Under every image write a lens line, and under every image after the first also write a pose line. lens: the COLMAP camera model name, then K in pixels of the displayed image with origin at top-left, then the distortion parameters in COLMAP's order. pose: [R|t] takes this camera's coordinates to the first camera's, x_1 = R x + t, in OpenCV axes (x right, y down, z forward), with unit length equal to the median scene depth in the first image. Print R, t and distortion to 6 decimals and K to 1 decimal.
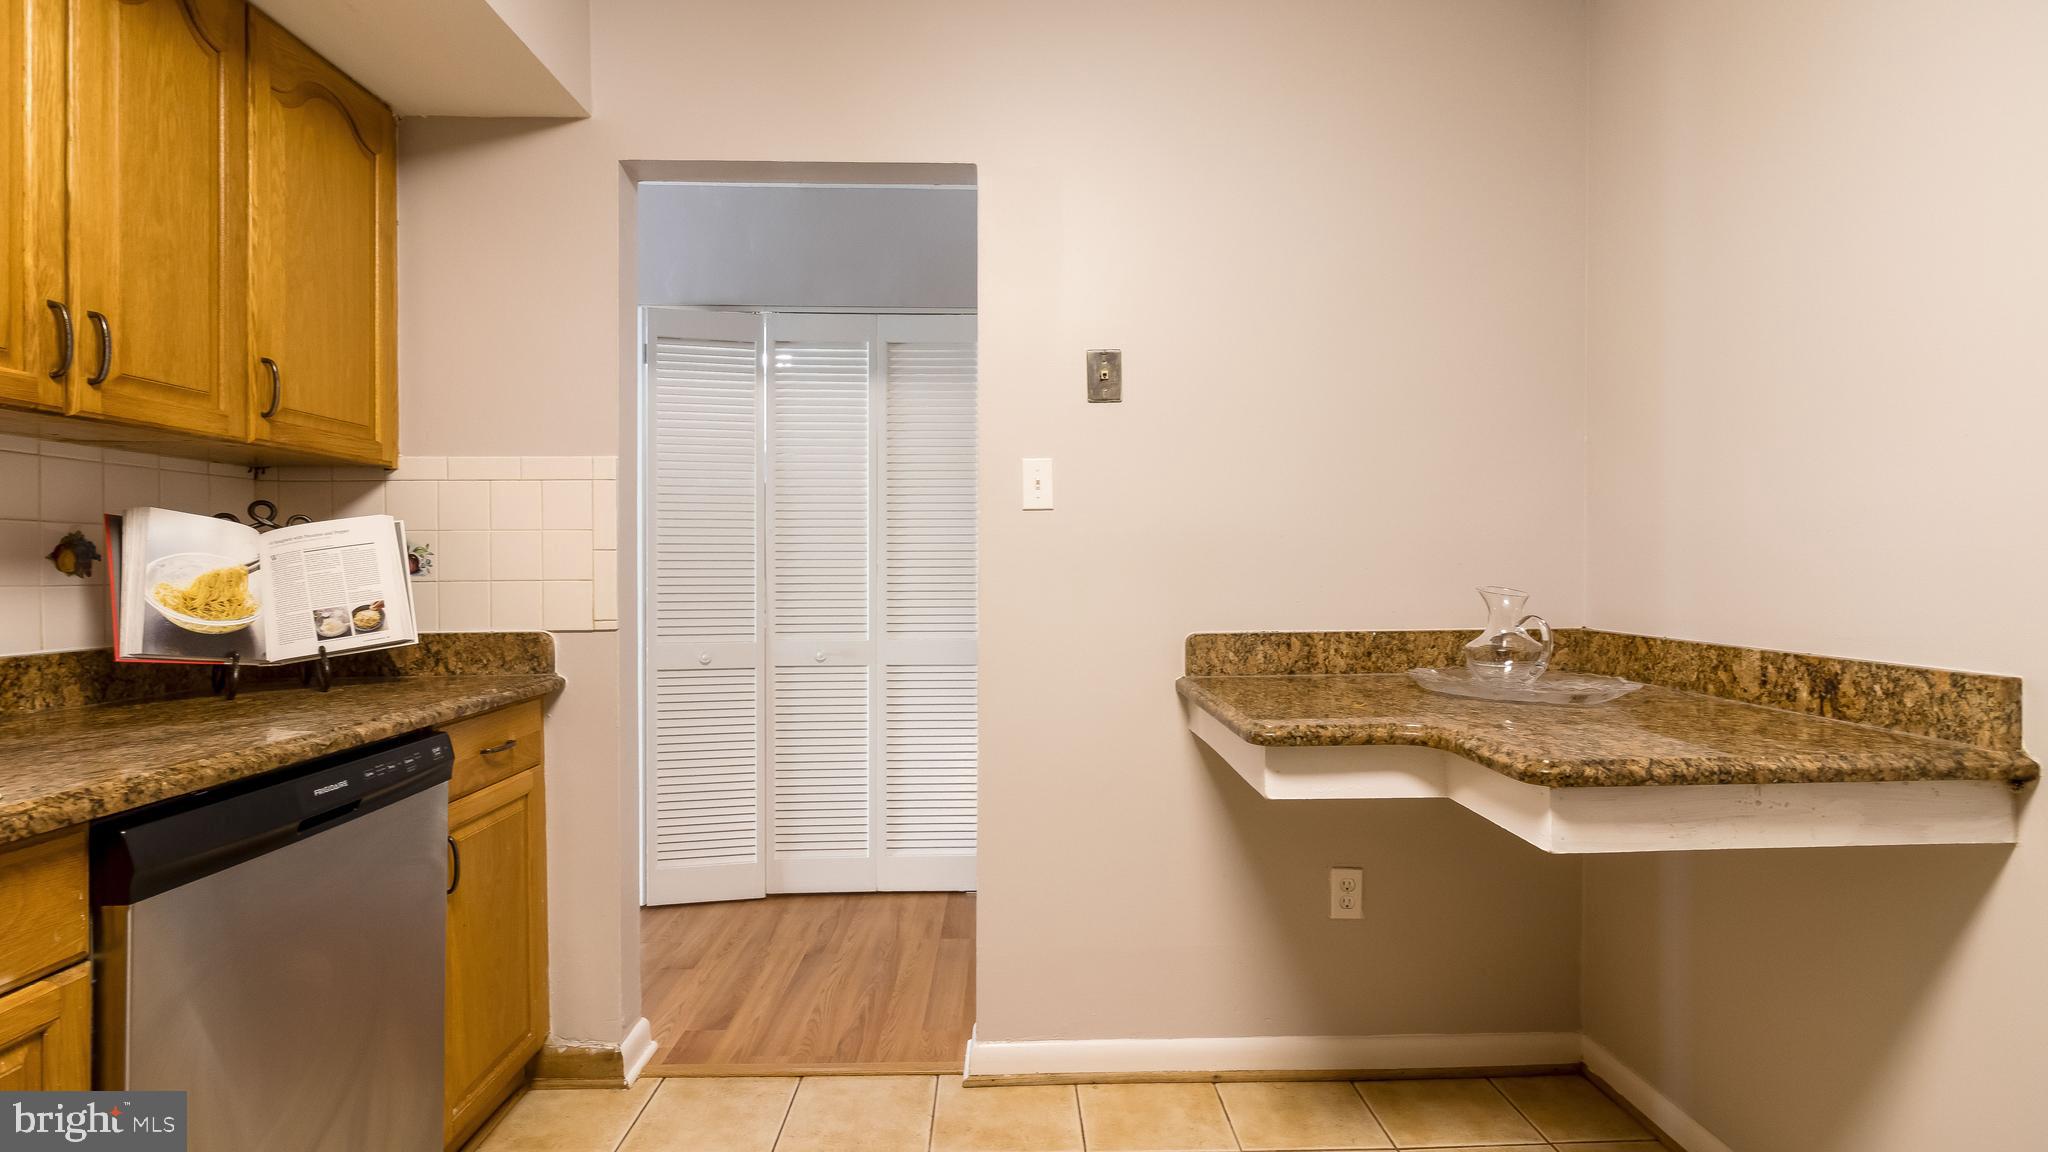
lens RADIAL K [[939.1, 0, 1038.7], [0, 939.1, 565.4], [0, 0, 1]] dist [0.002534, -0.000546]
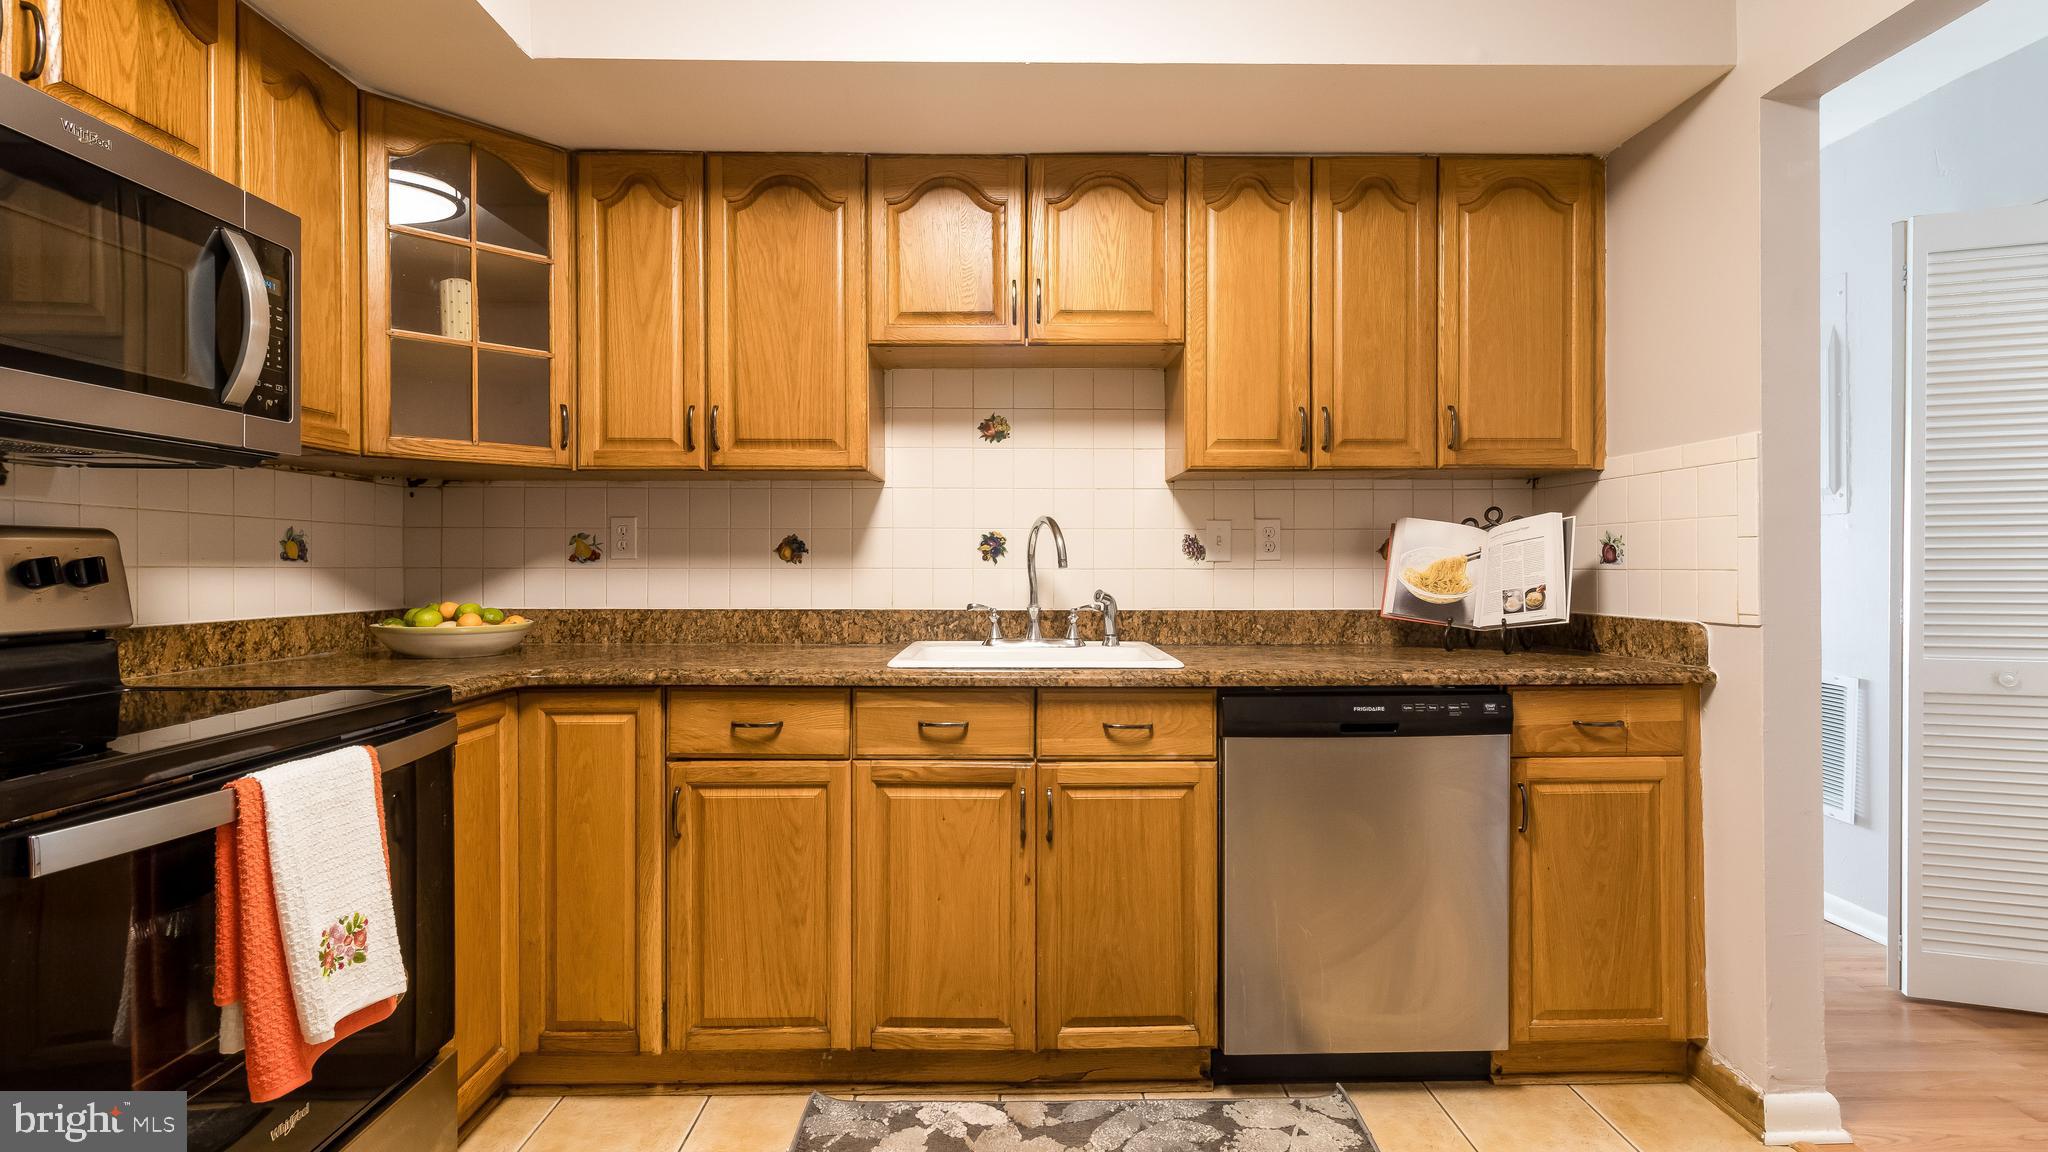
lens RADIAL K [[939.1, 0, 1029.4], [0, 939.1, 566.1], [0, 0, 1]] dist [0.002534, -0.000546]
pose [[-0.019261, 0.007746, -0.999784, 0.526205], [0.003960, 0.999963, 0.007671, 0.001918], [0.999807, -0.003811, -0.019291, 0.374464]]
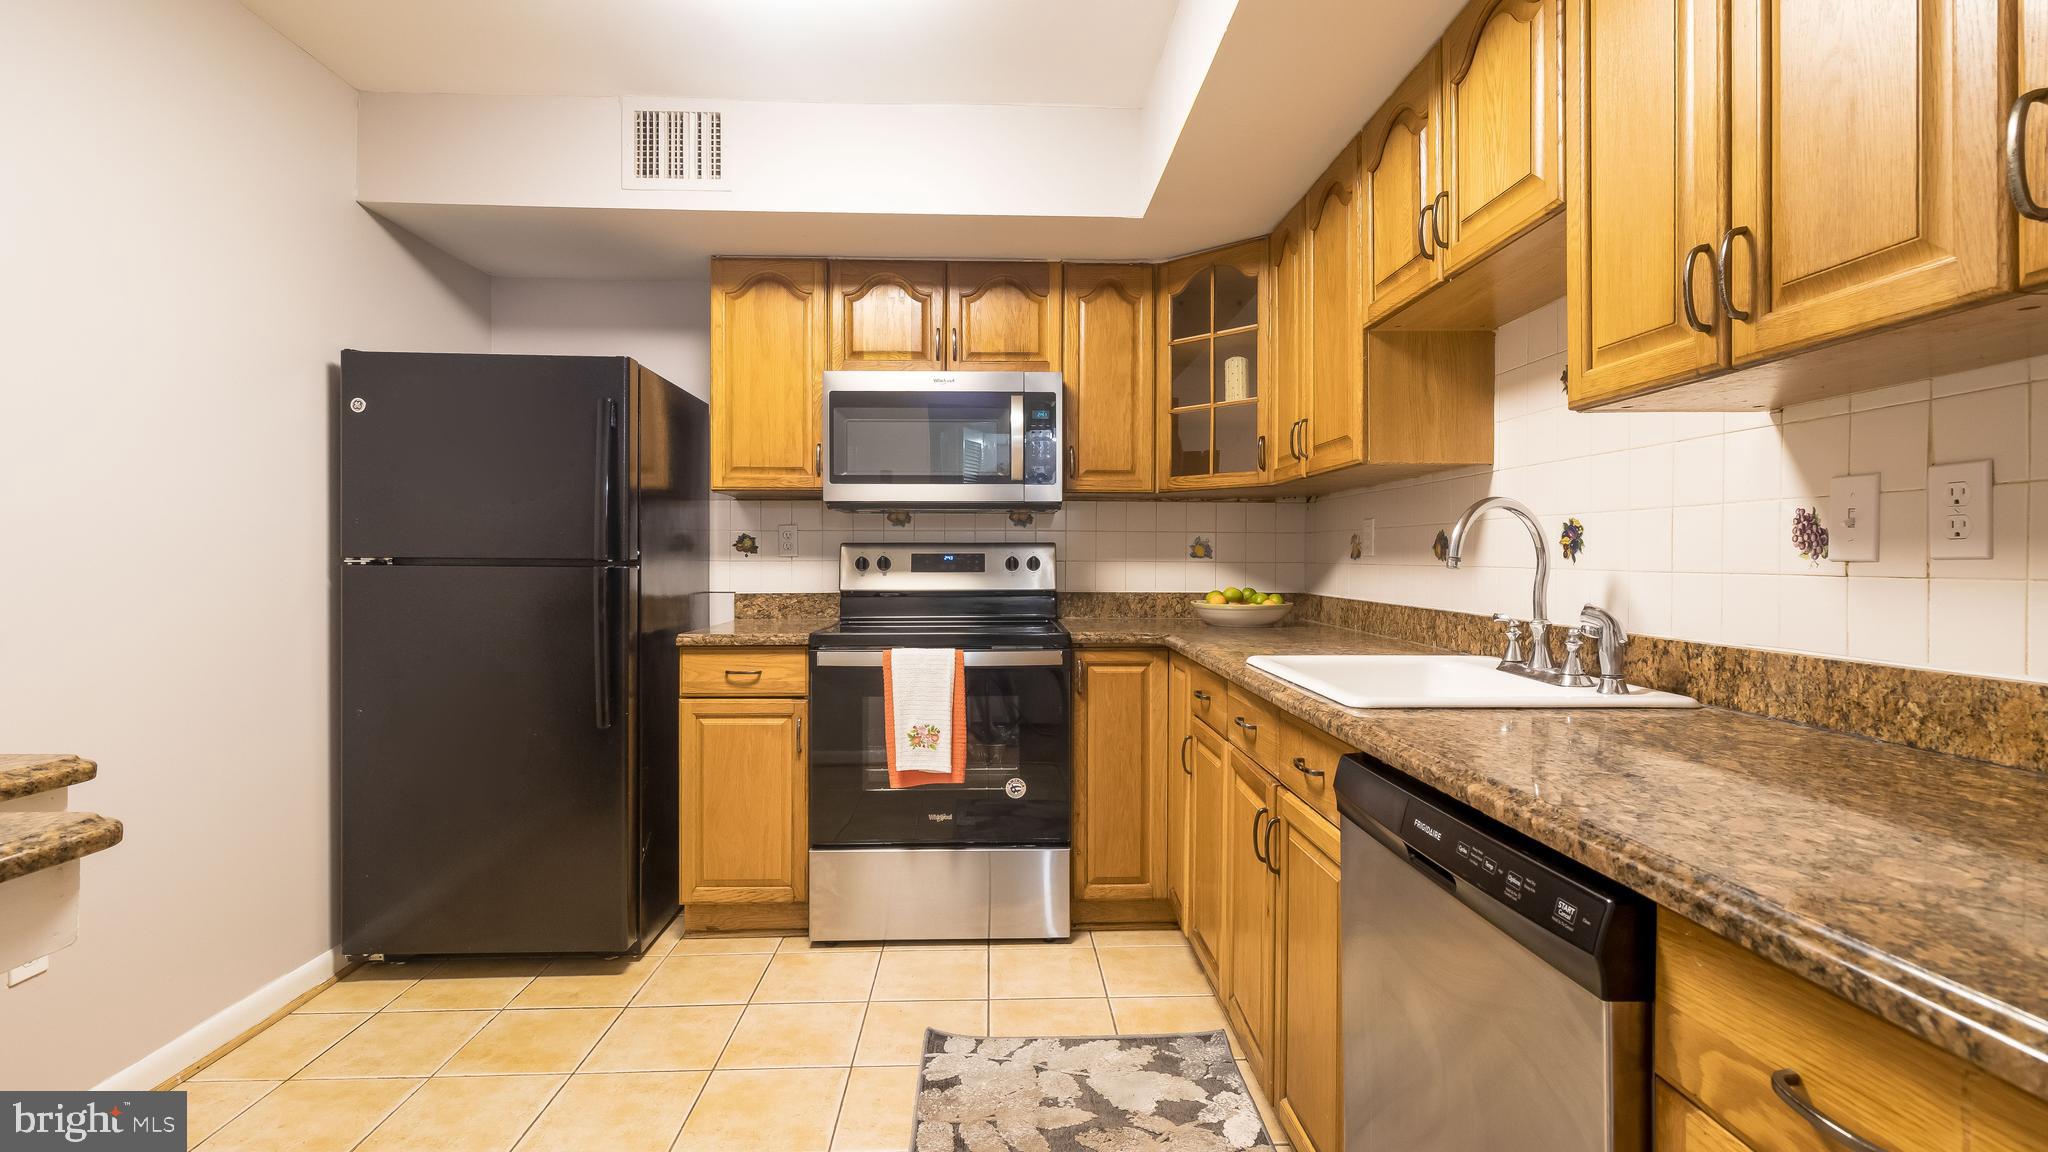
lens RADIAL K [[939.1, 0, 1019.6], [0, 939.1, 566.9], [0, 0, 1]] dist [0.002534, -0.000546]
pose [[-0.999988, 0.004601, 0.001598, -0.302168], [0.004612, 0.999965, 0.006972, 0.003965], [-0.001565, 0.006979, -0.999974, 1.338185]]
